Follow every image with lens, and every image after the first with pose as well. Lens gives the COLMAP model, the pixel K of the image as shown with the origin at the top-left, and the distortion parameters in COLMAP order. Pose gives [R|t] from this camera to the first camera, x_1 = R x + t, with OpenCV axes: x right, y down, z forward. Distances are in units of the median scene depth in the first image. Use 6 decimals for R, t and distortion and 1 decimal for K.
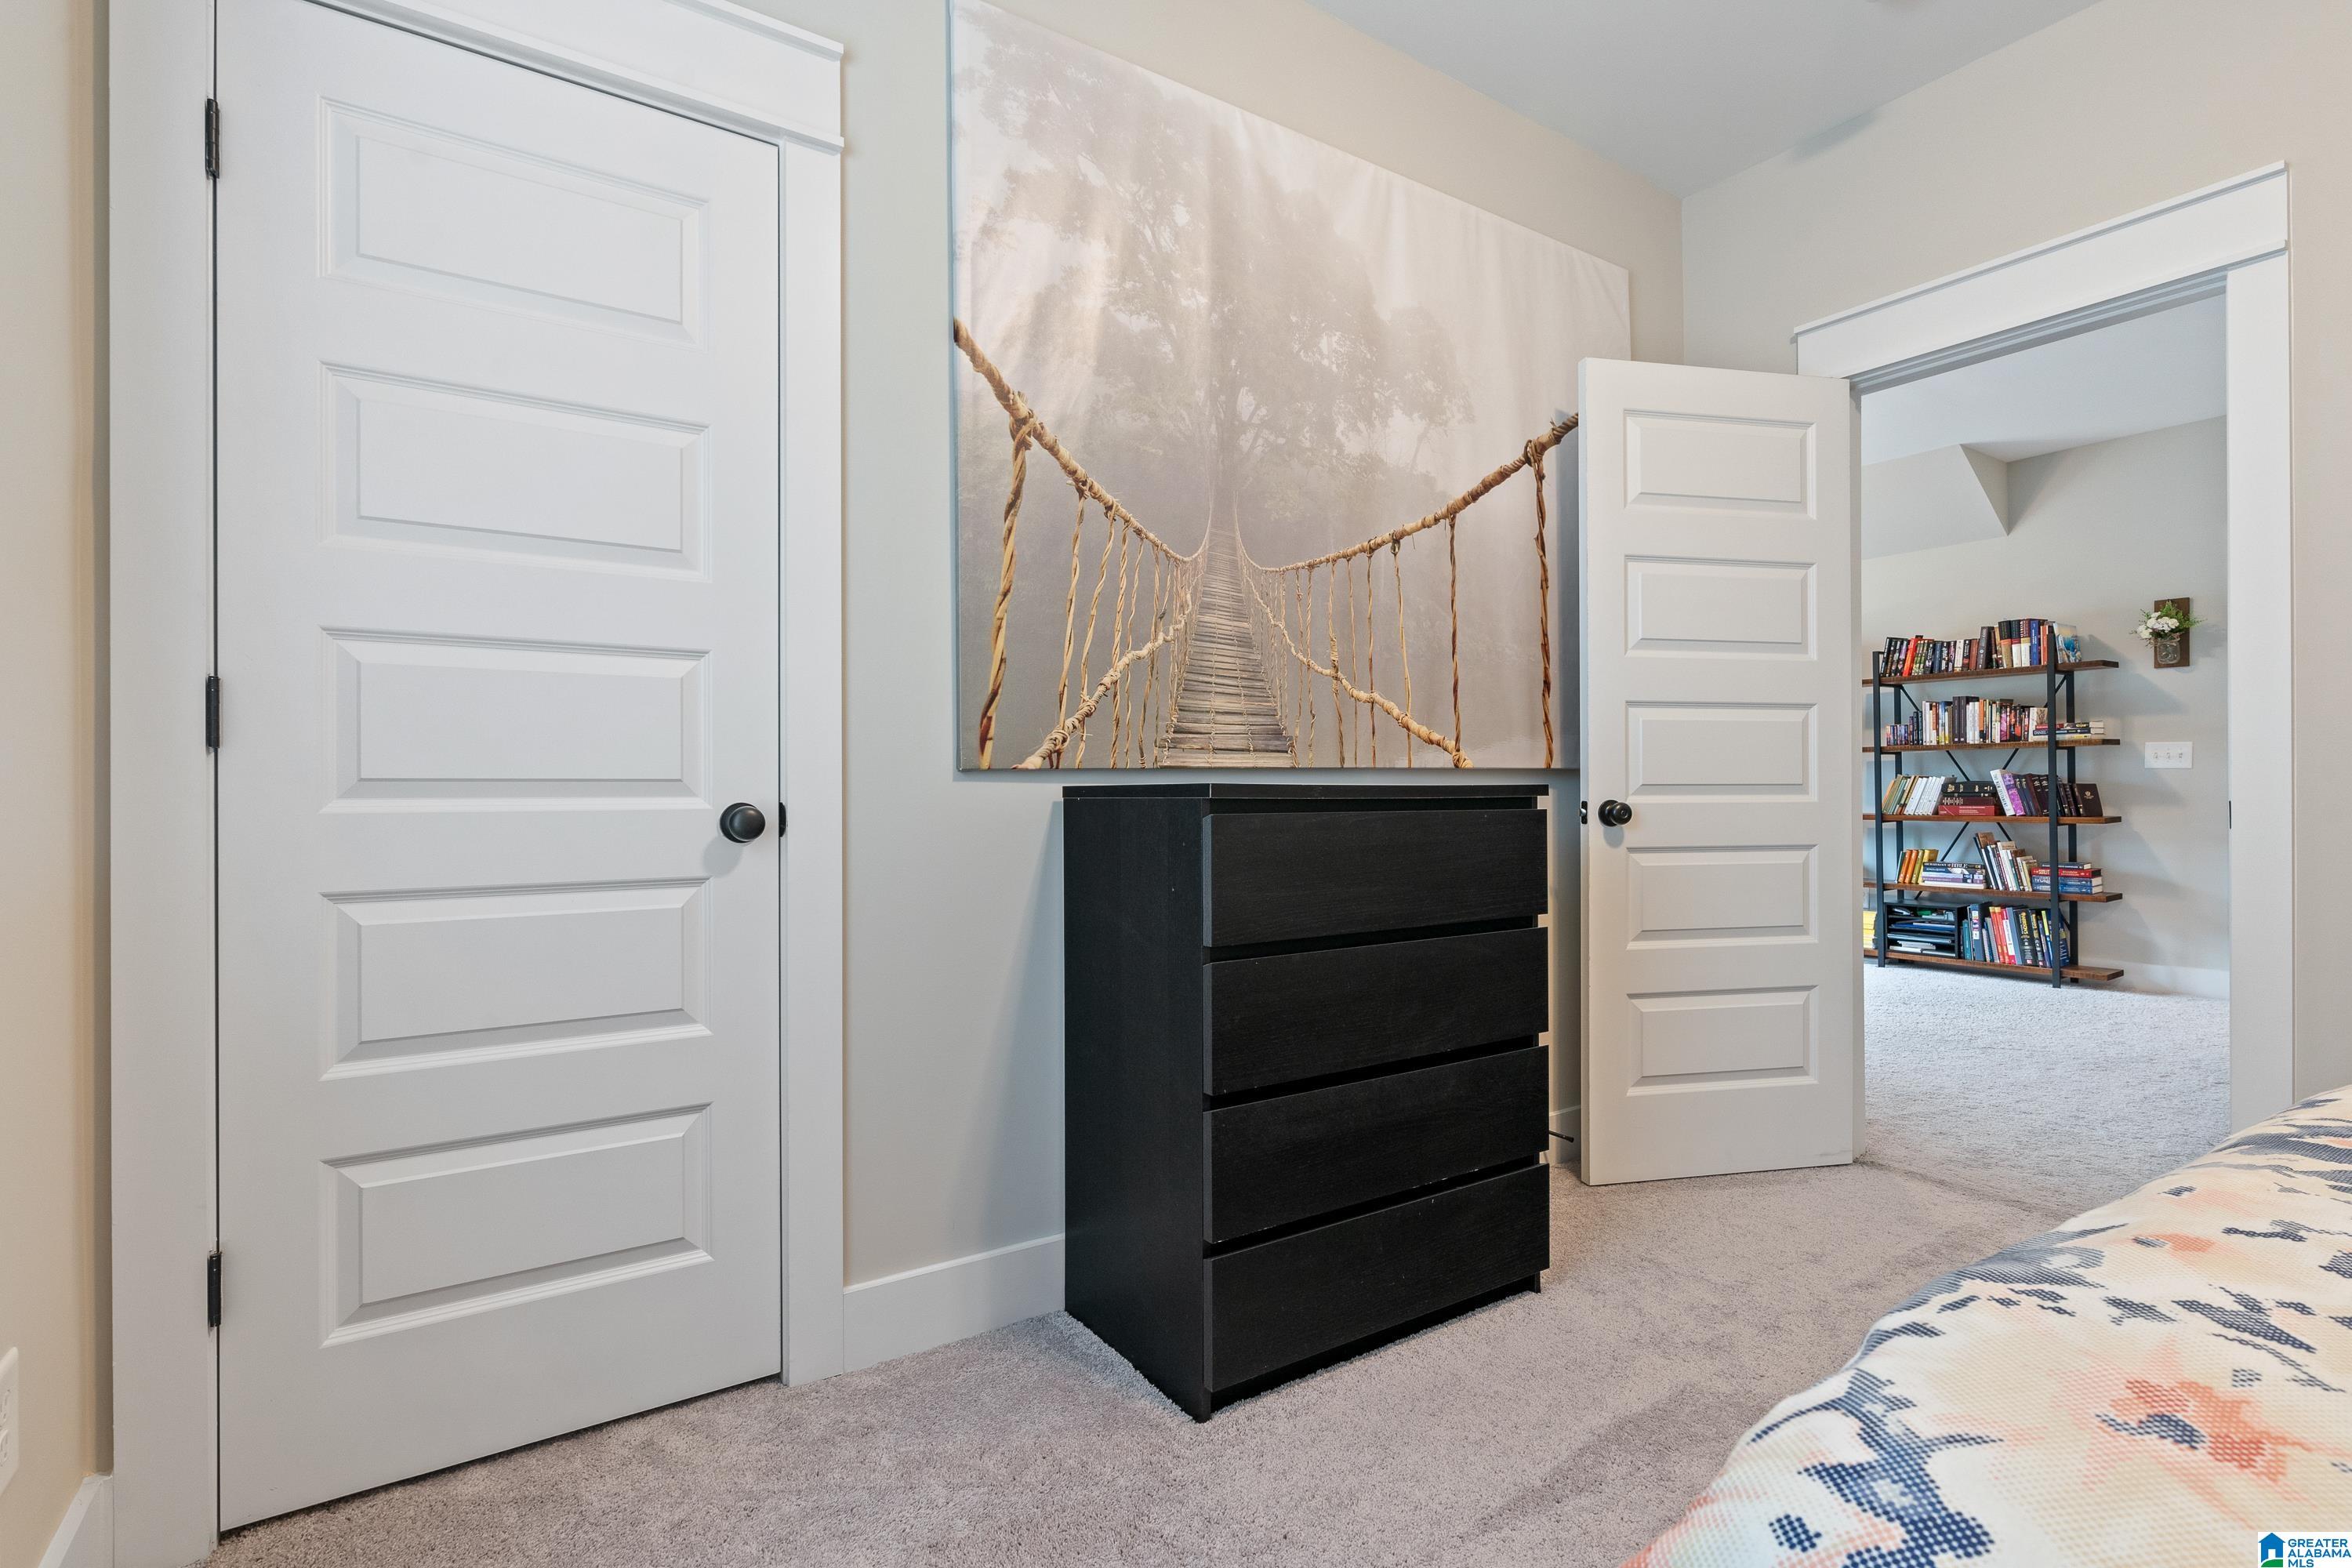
lens RADIAL K [[1105.5, 0, 1175.6], [0, 1105.5, 777.4], [0, 0, 1]] dist [0.000087, 0.000644]
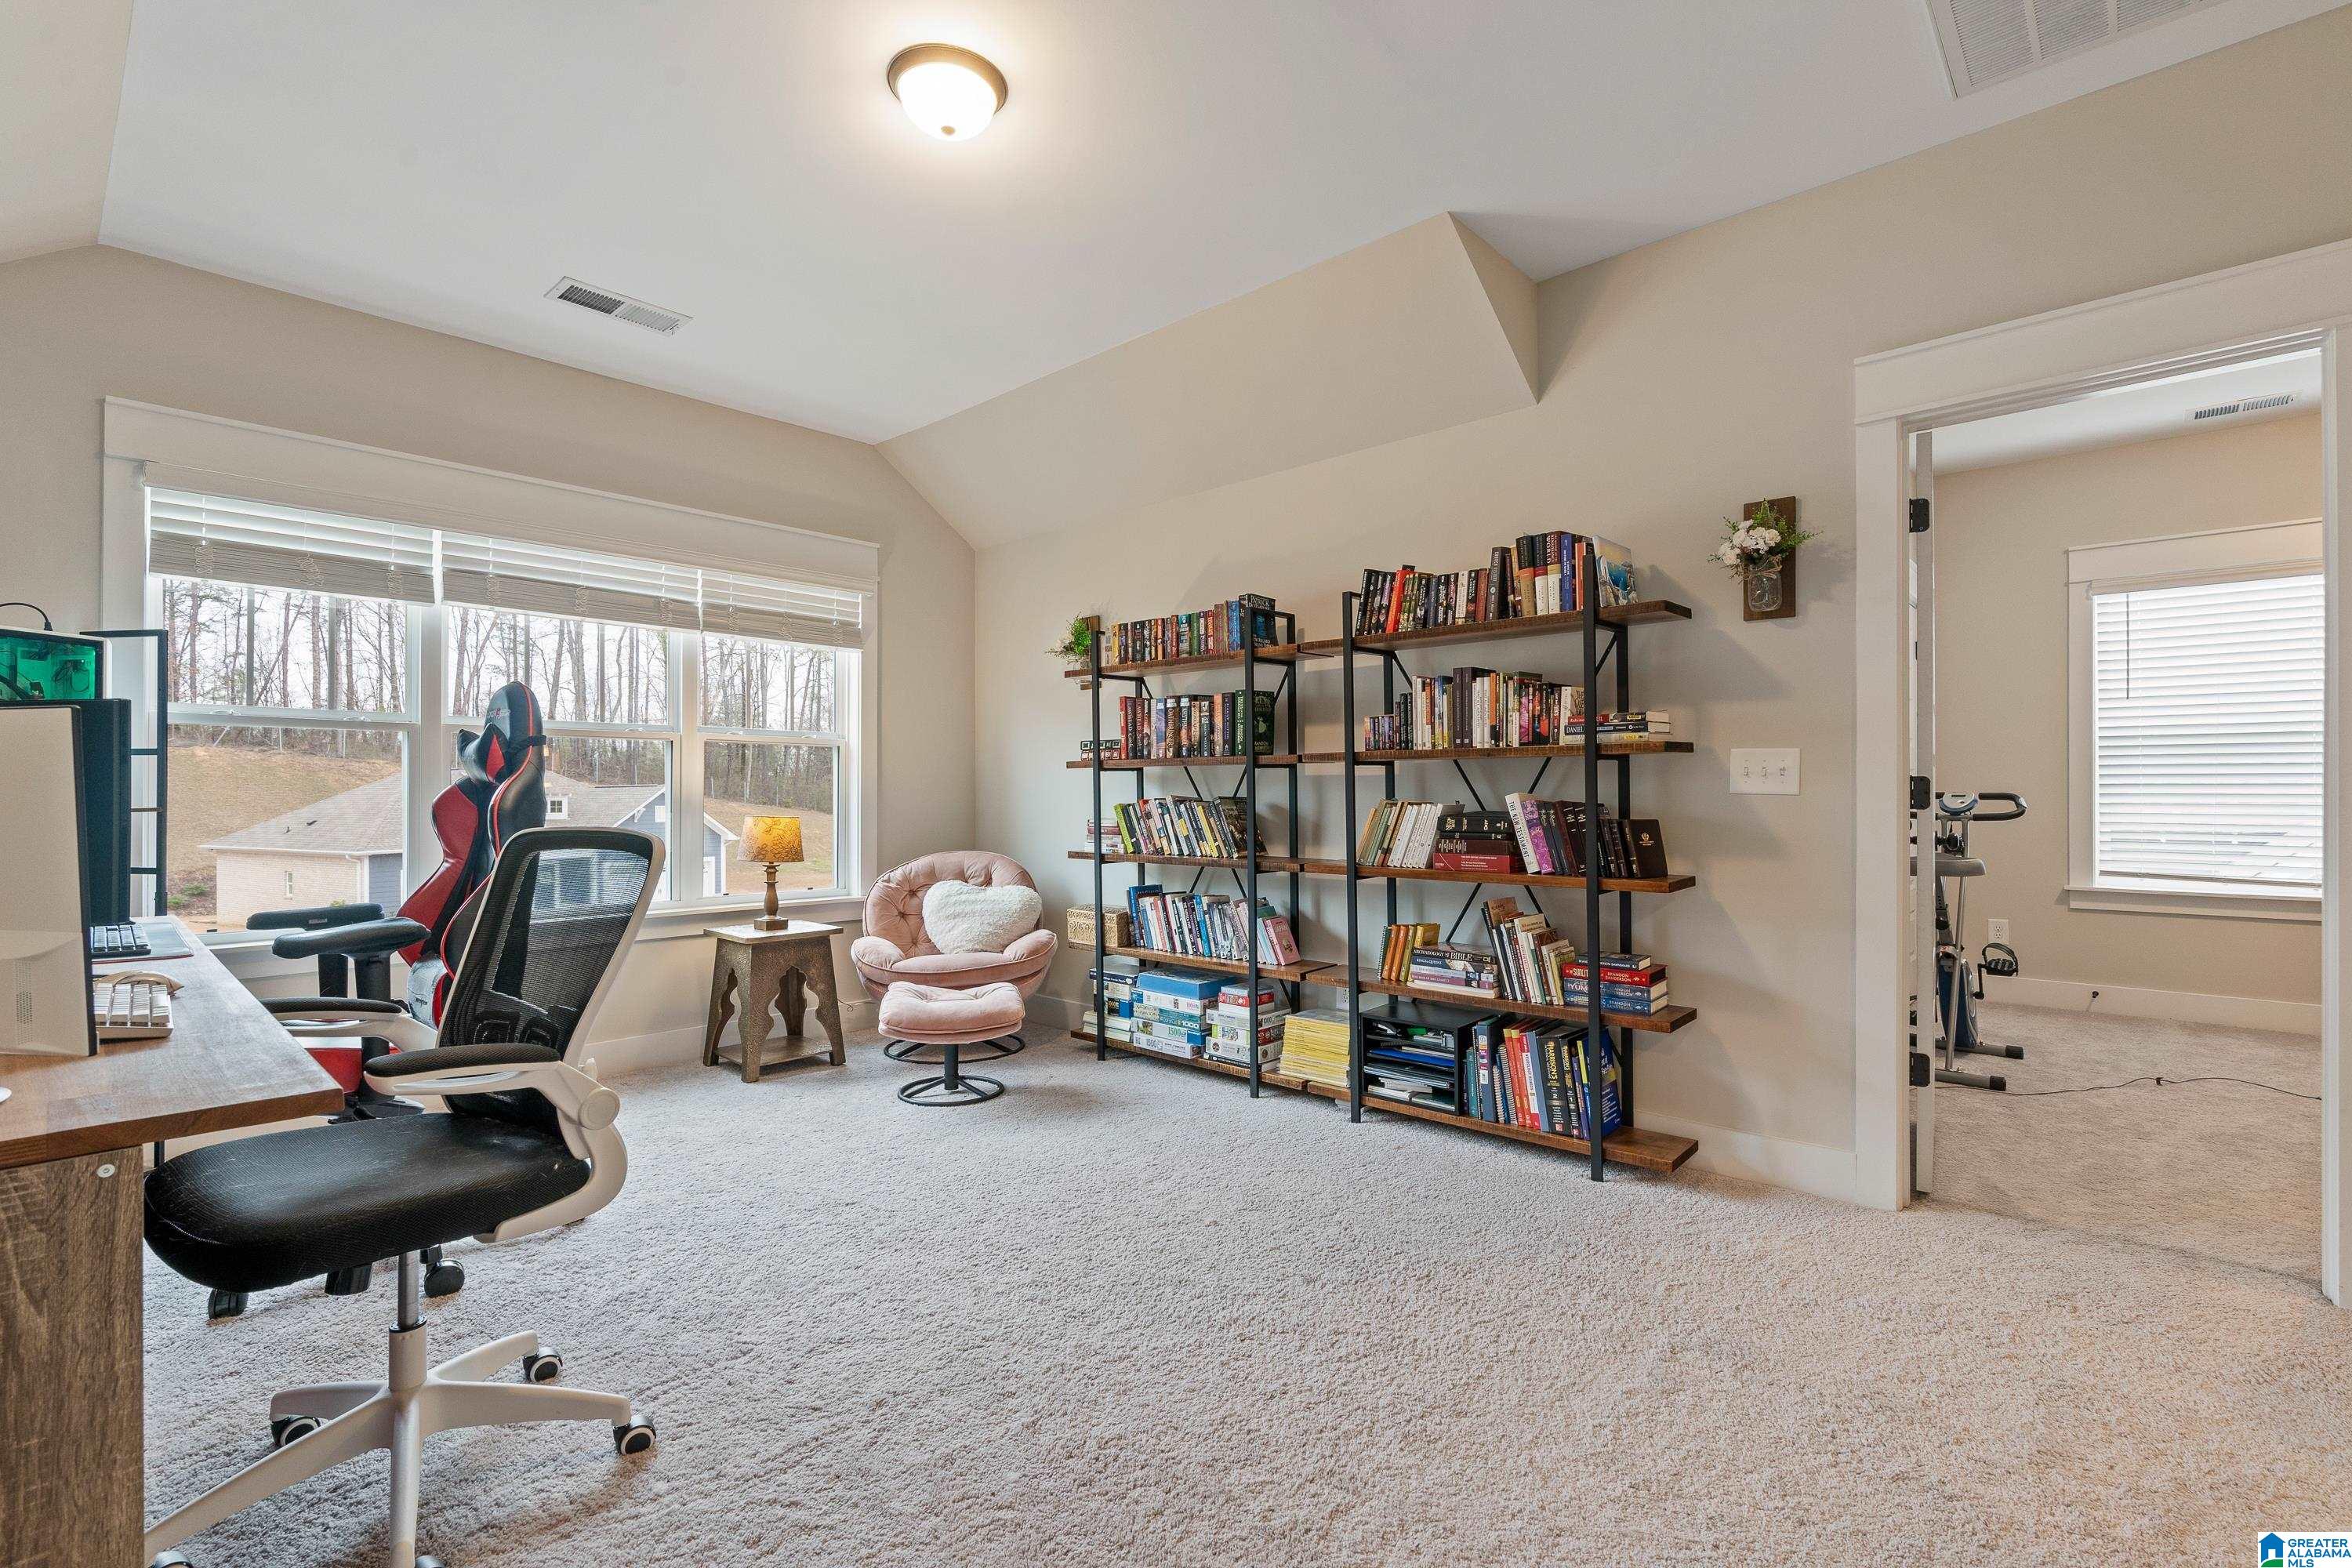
lens RADIAL K [[1069.7, 0, 1169.1], [0, 1069.7, 774.5], [0, 0, 1]] dist [-0.003930, 0.000419]
pose [[0.973873, 0.004547, 0.227048, 0.437954], [-0.003496, 0.999981, -0.005032, -0.013437], [-0.227067, 0.004107, 0.973871, 0.493153]]
